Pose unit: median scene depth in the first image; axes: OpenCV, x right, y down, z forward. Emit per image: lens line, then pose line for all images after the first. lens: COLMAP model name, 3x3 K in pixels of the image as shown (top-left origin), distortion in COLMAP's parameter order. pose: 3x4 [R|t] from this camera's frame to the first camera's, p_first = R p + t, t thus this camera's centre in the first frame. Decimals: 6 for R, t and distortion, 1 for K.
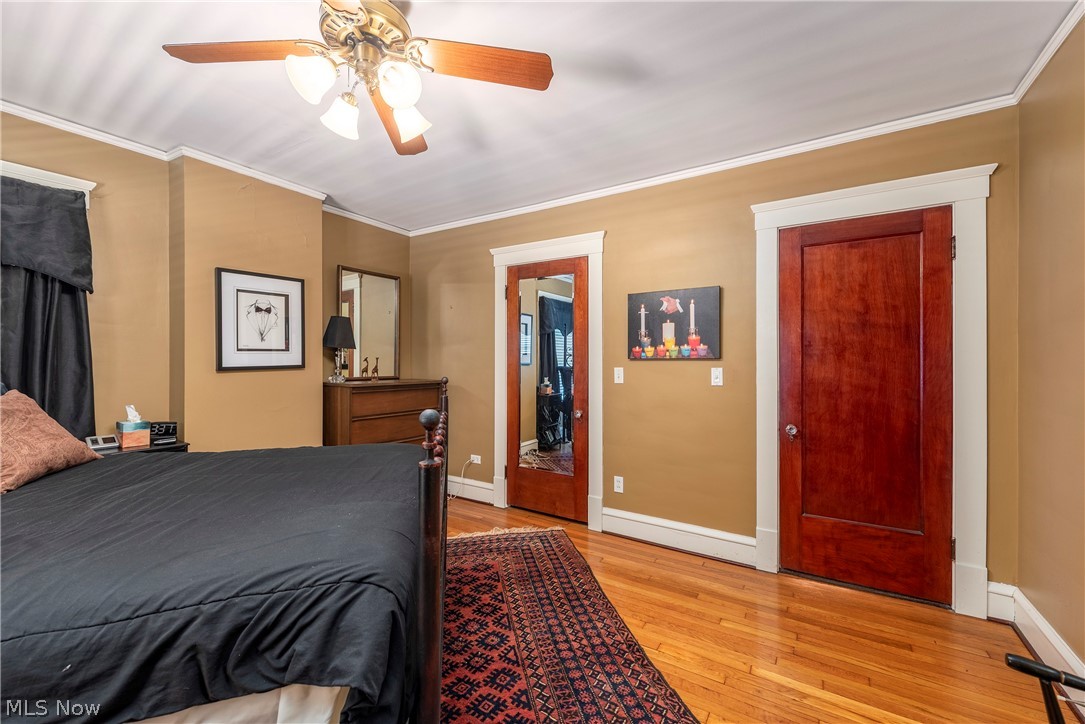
lens RADIAL K [[433.5, 0, 542.2], [0, 433.5, 362.2], [0, 0, 1]] dist [-0.000533, 0.000364]
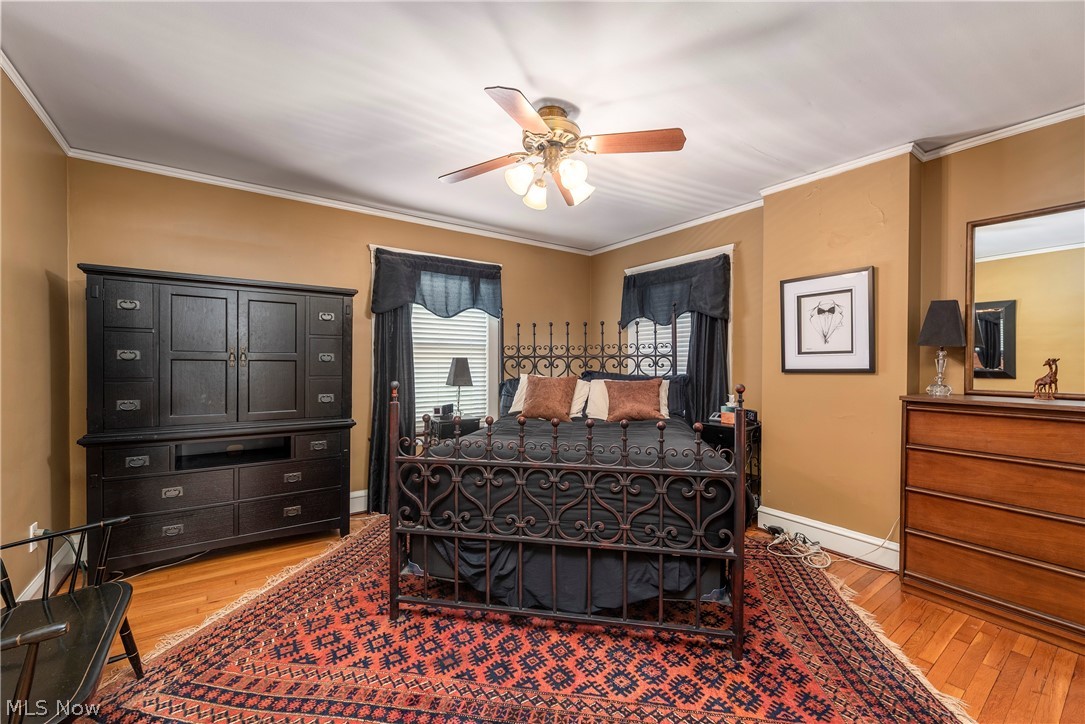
lens RADIAL K [[449.2, 0, 543.7], [0, 449.2, 361.3], [0, 0, 1]] dist [0.003164, 0.000134]
pose [[-0.377031, -0.007494, -0.926170, 0.599515], [-0.009064, 0.999949, -0.004401, 0.002219], [0.926156, 0.006736, -0.377080, 0.907498]]
